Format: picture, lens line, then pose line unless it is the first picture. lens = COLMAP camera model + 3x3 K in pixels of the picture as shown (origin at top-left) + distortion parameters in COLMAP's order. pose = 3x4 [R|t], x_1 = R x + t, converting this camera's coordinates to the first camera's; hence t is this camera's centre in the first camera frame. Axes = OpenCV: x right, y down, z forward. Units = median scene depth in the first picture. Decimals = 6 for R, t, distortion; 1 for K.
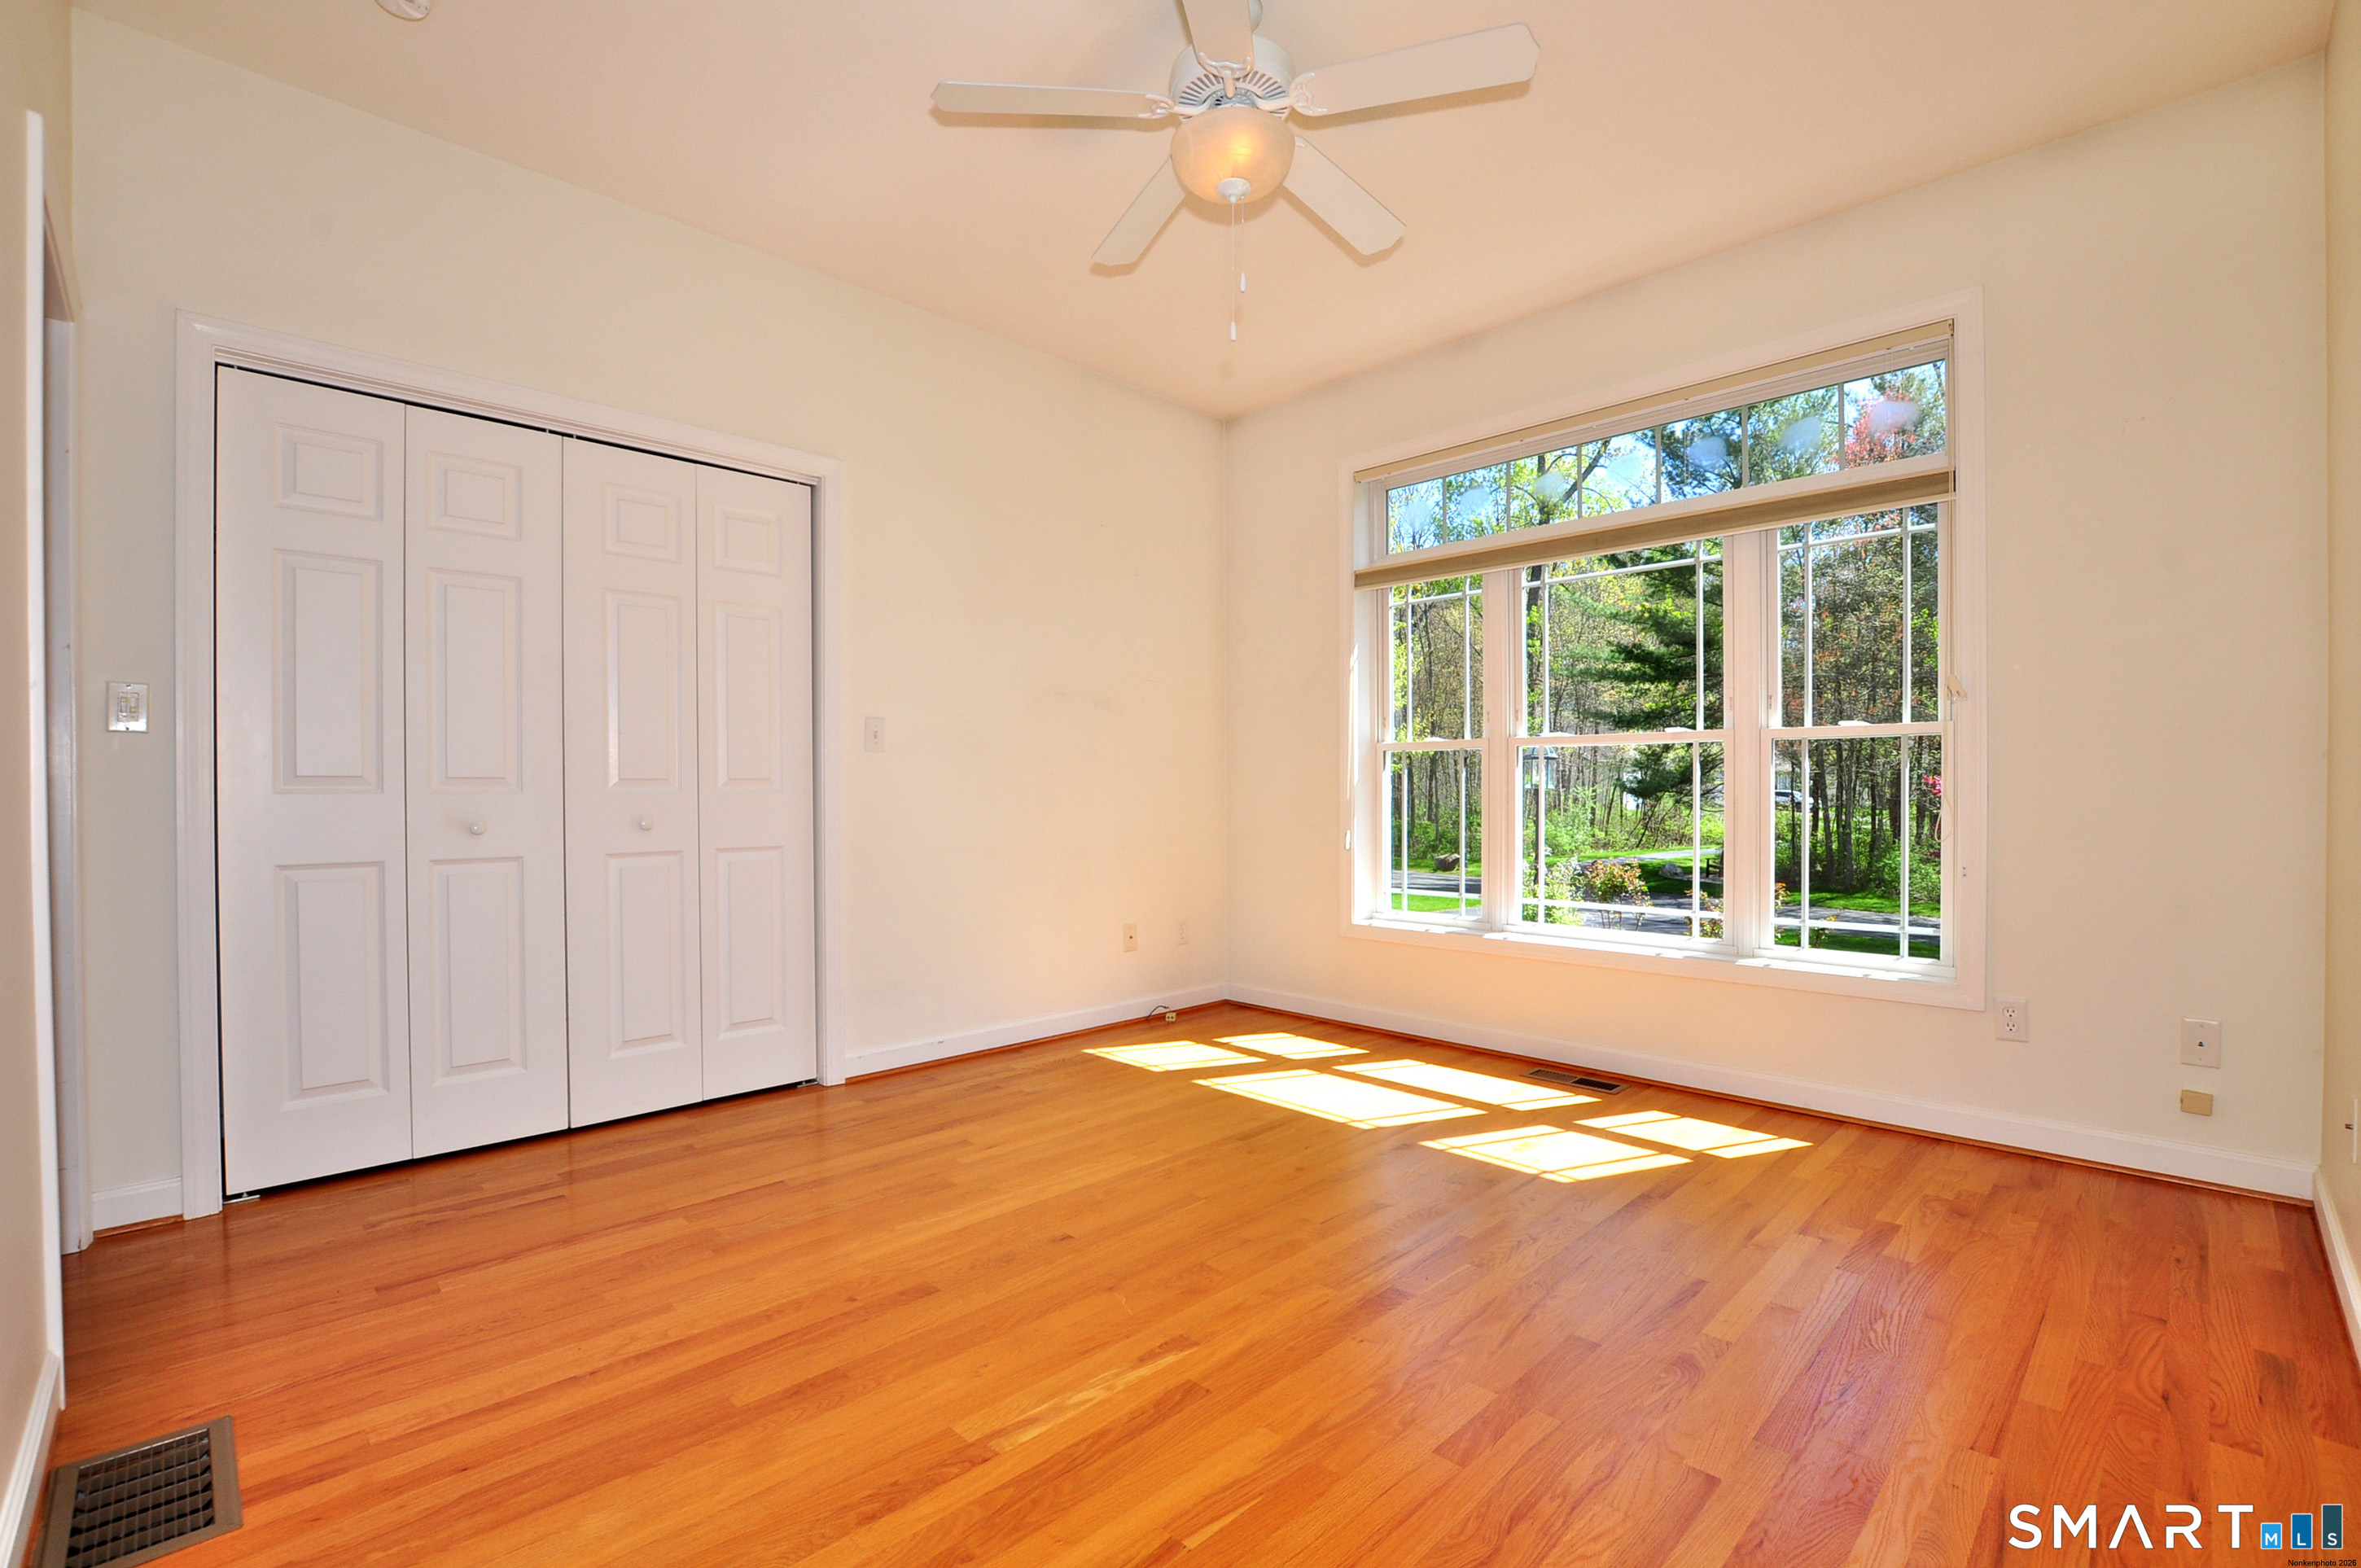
lens RADIAL K [[1038.0, 0, 1193.1], [0, 1038.0, 786.2], [0, 0, 1]] dist [-0.037391, 0.004713]
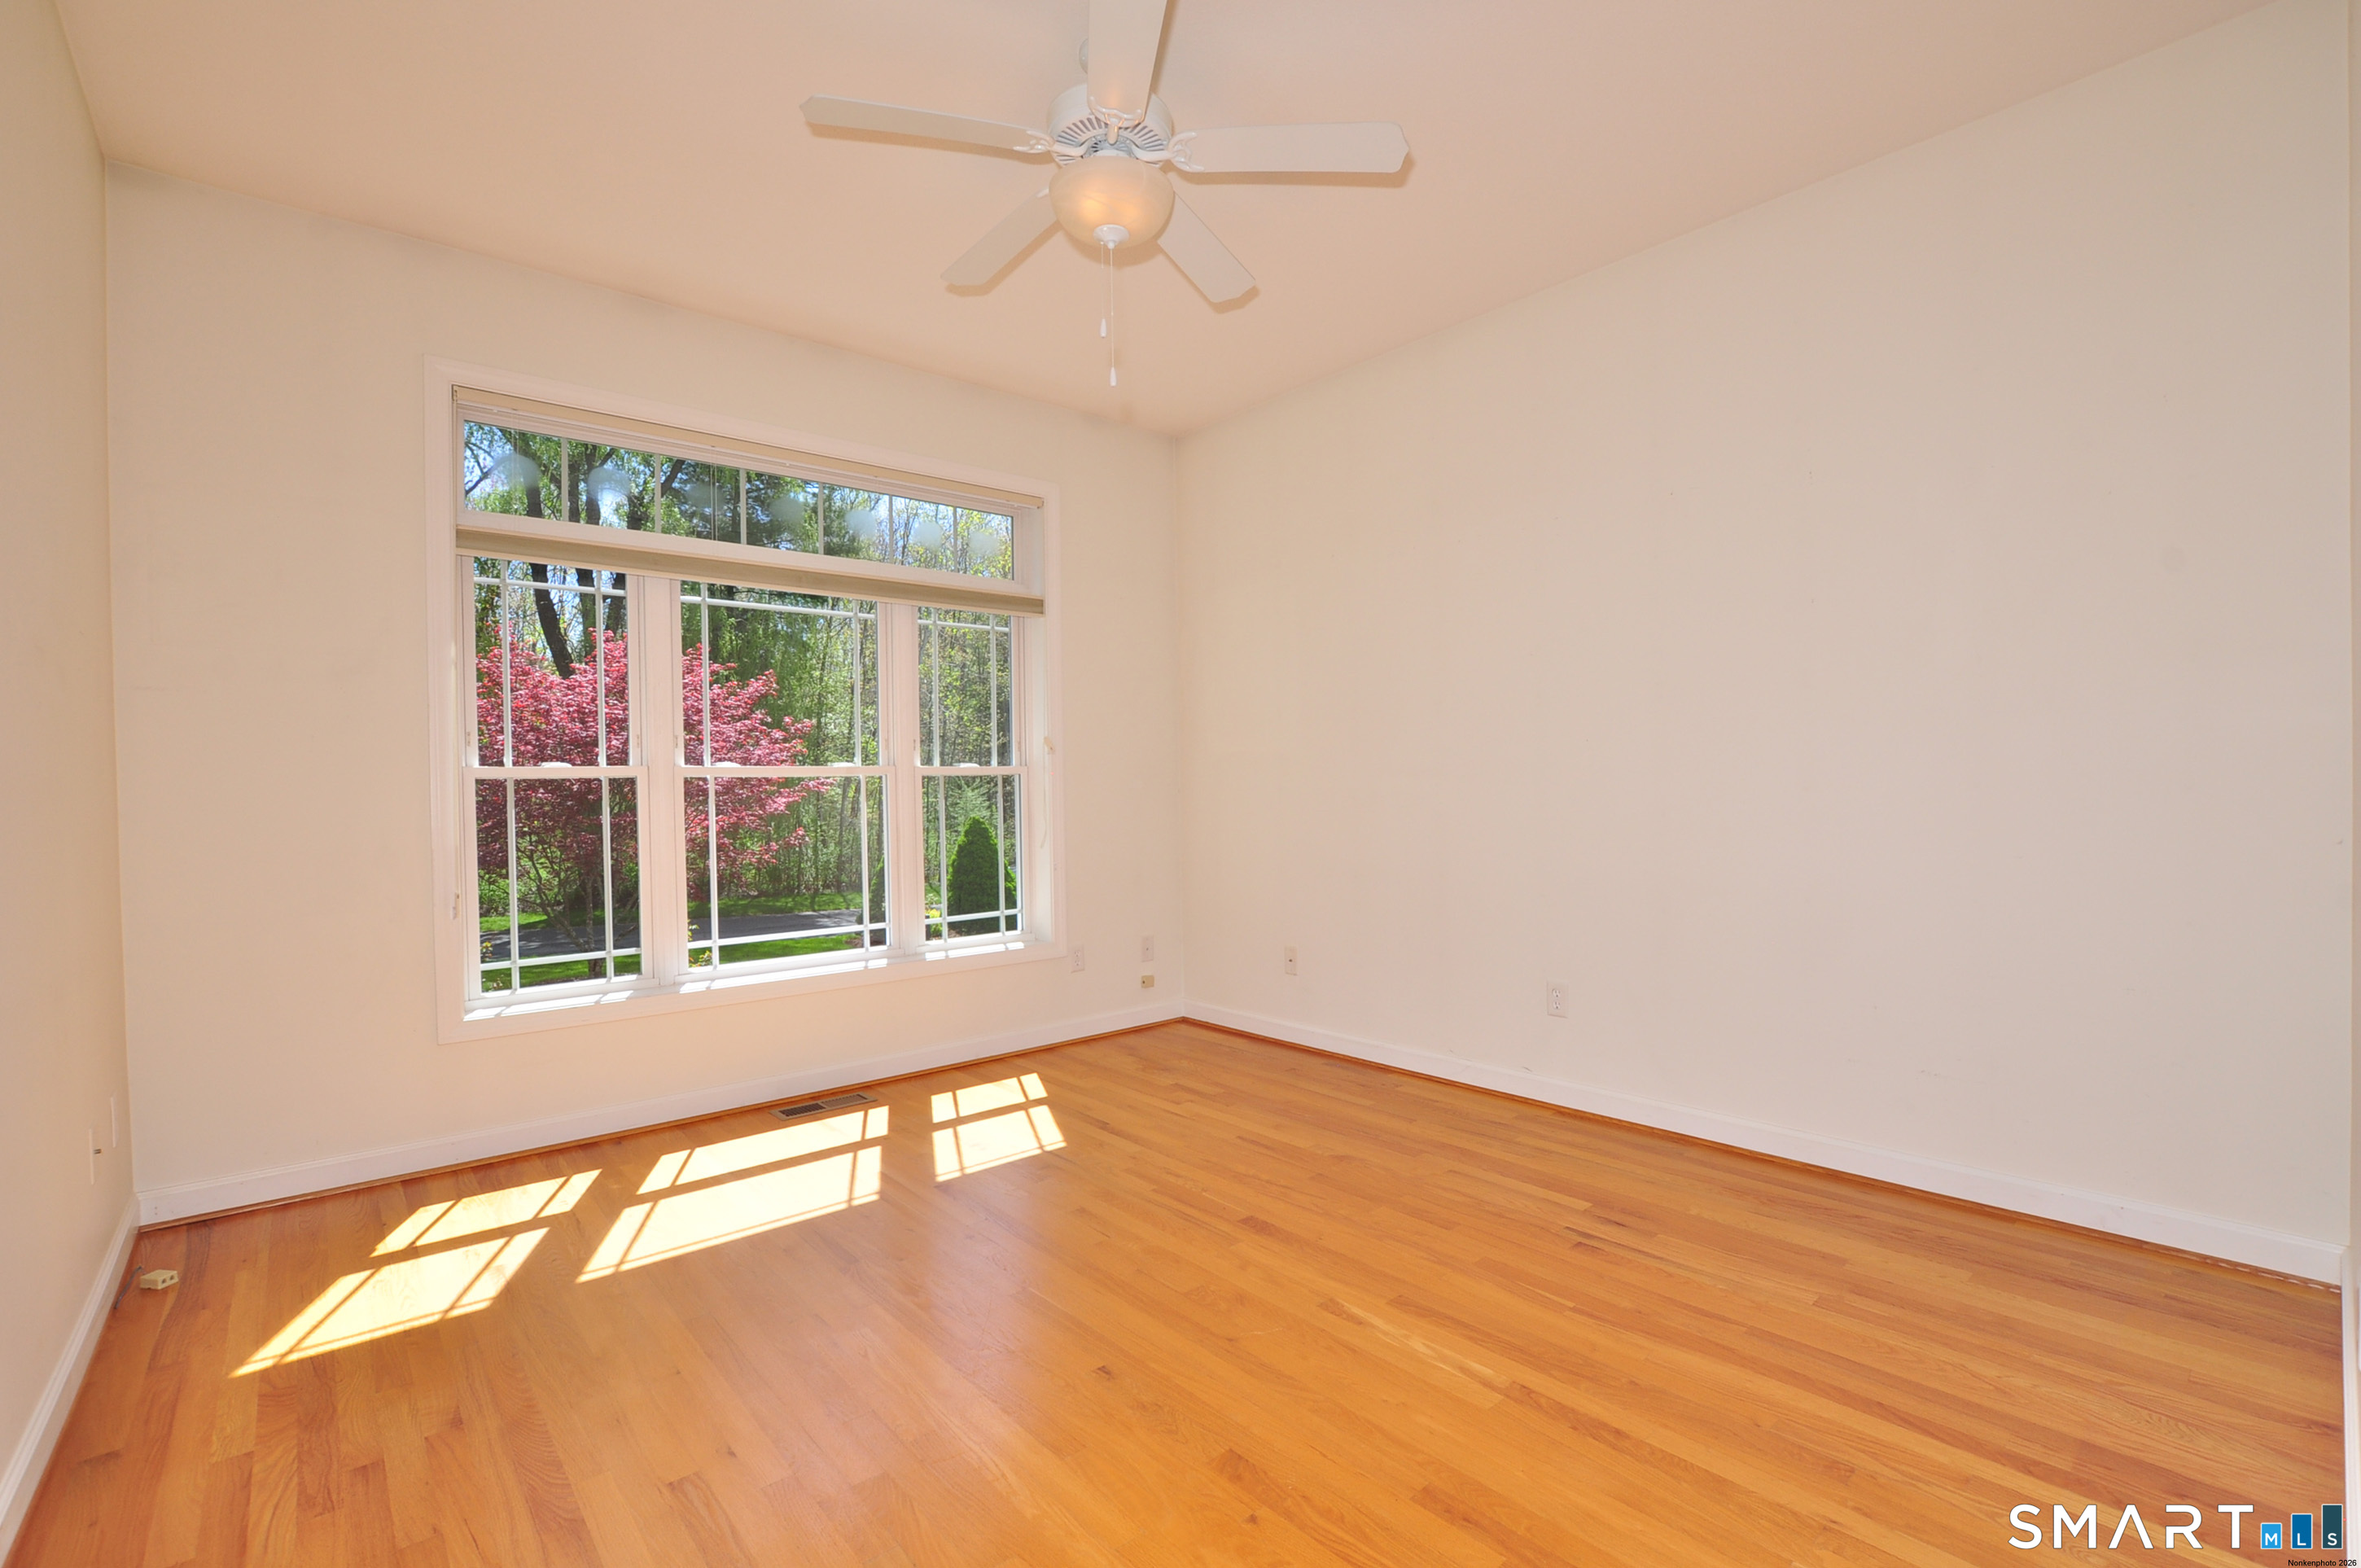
lens RADIAL K [[1038.0, 0, 1187.0], [0, 1038.0, 770.4], [0, 0, 1]] dist [-0.037391, 0.004713]
pose [[0.077918, 0.009964, 0.996910, -0.724126], [0.014711, 0.999830, -0.011143, -0.036718], [-0.996851, 0.015534, 0.077758, 0.639690]]
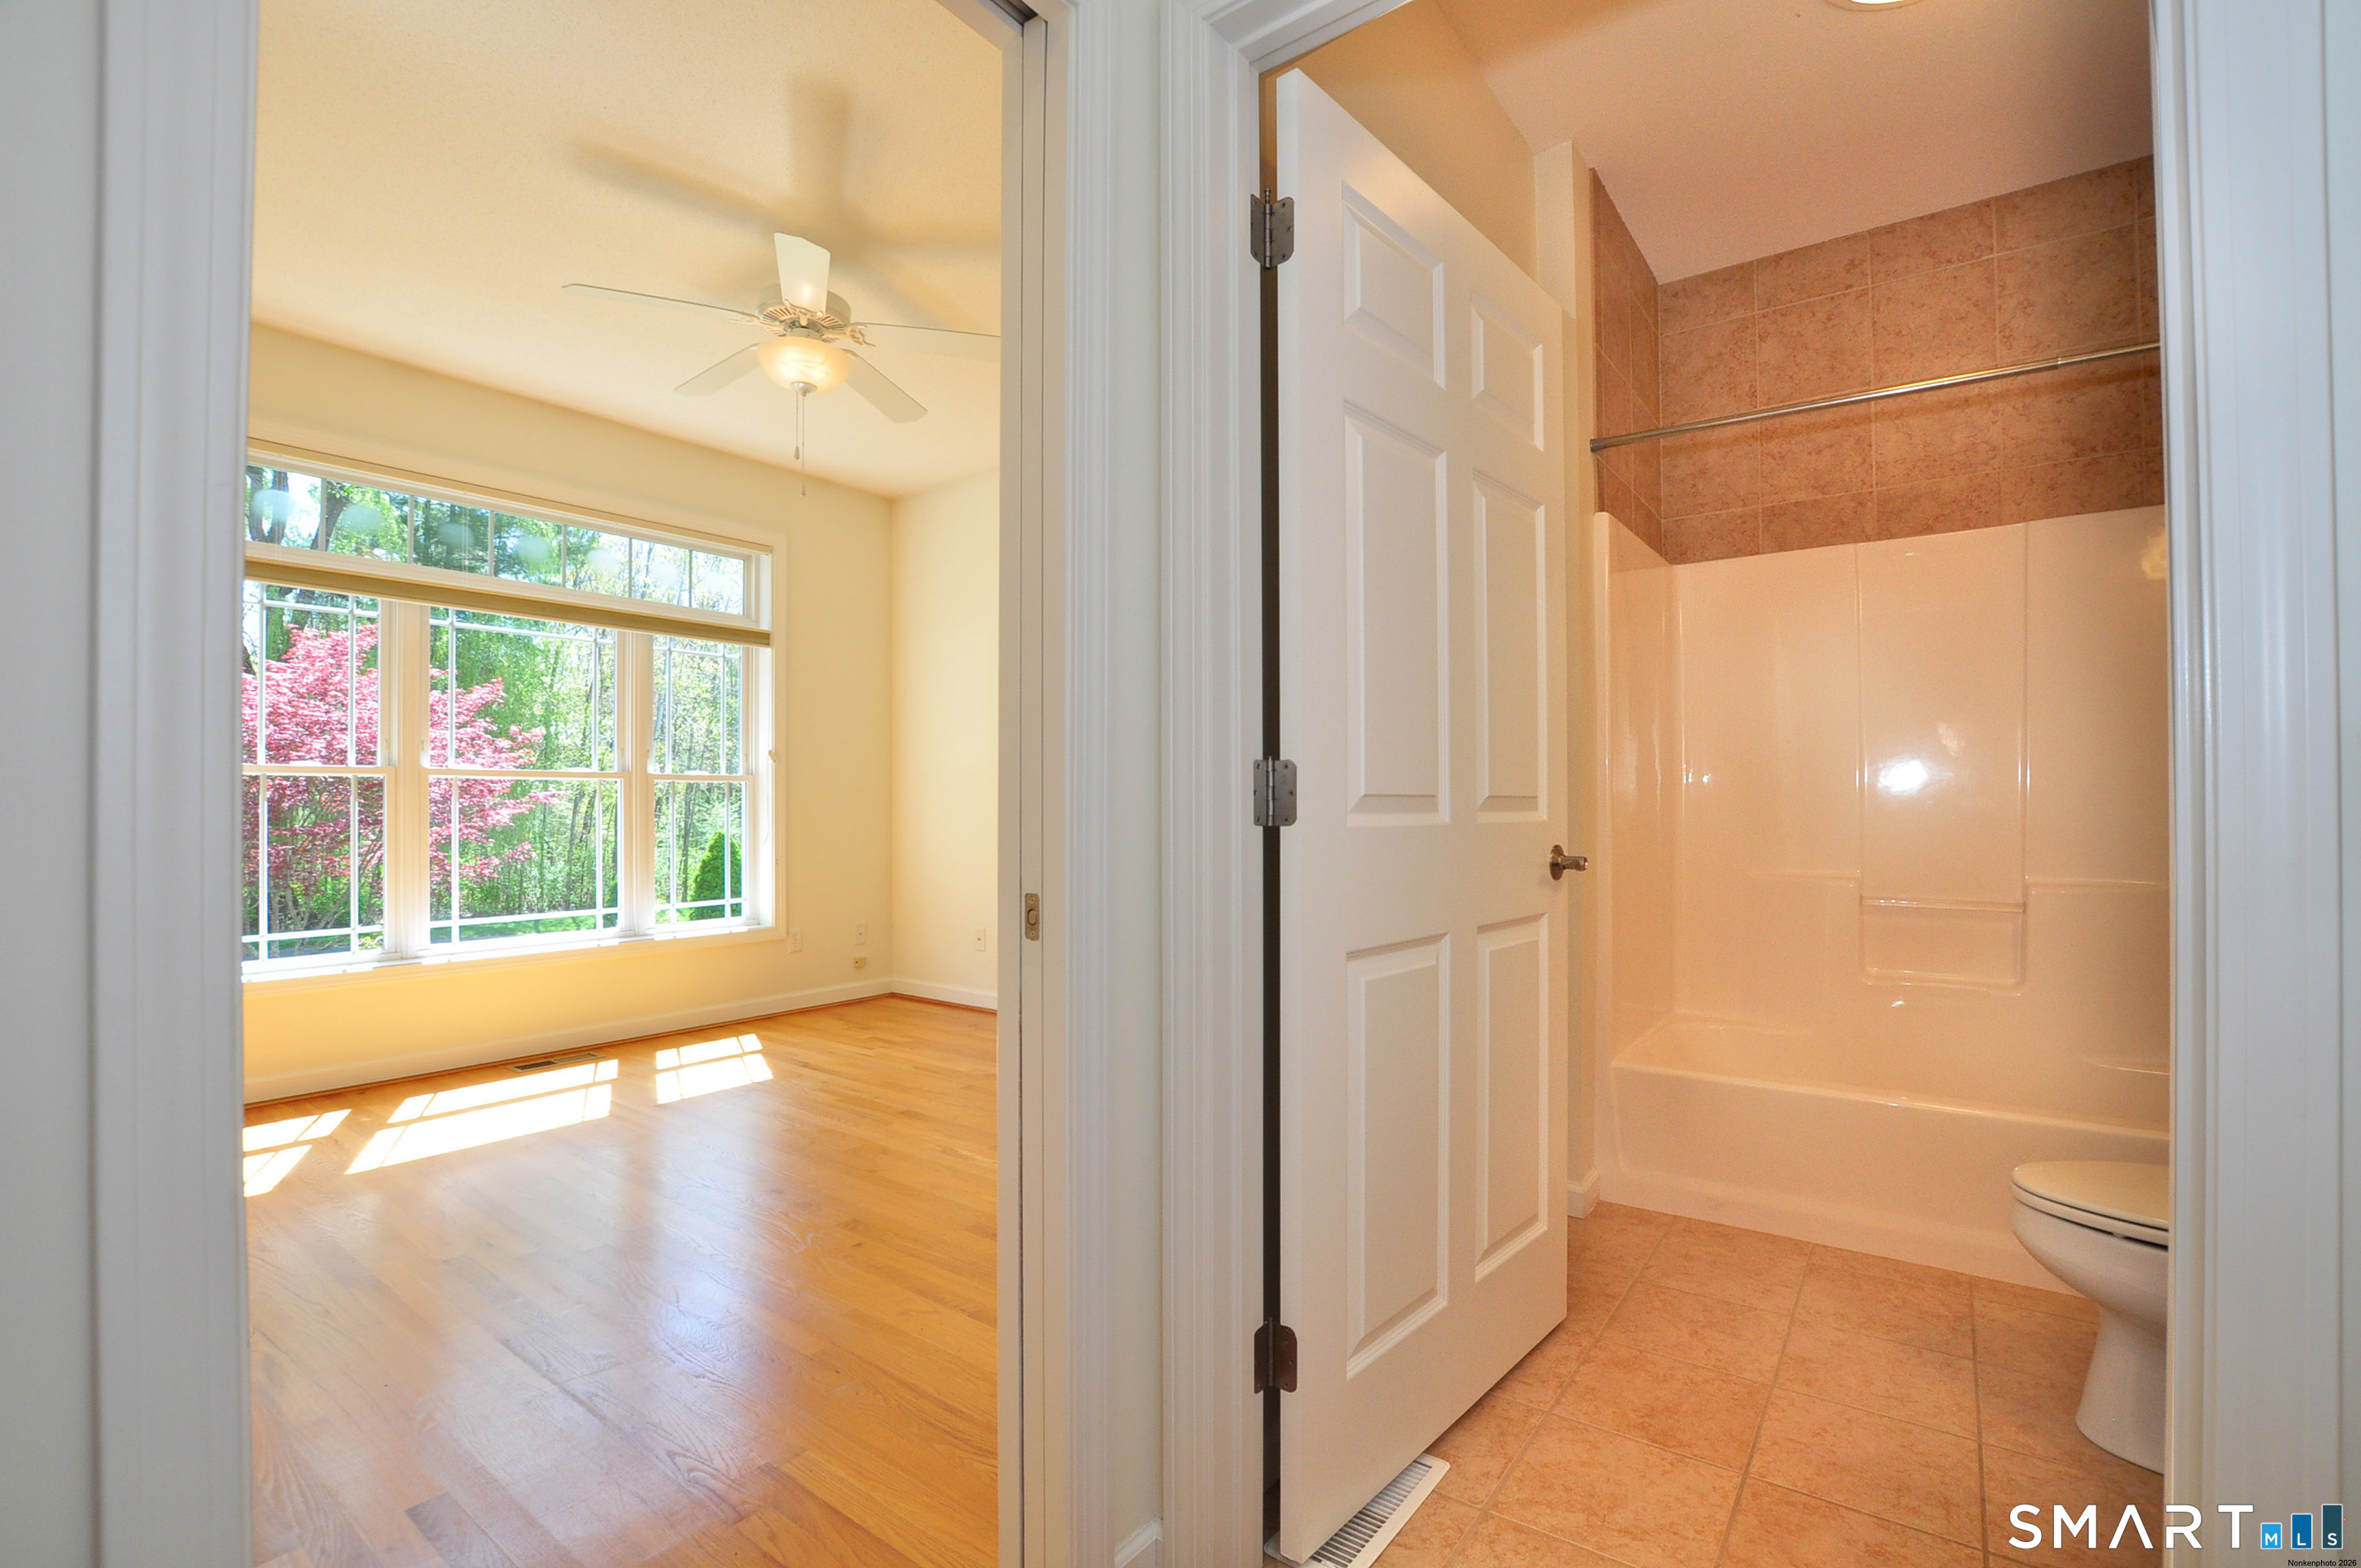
lens RADIAL K [[1038.0, 0, 1189.6], [0, 1038.0, 786.8], [0, 0, 1]] dist [-0.037391, 0.004713]
pose [[-0.141483, 0.015509, 0.989819, -1.050057], [0.001062, 0.999879, -0.015515, -0.016328], [-0.989940, -0.001144, -0.141482, 0.510952]]
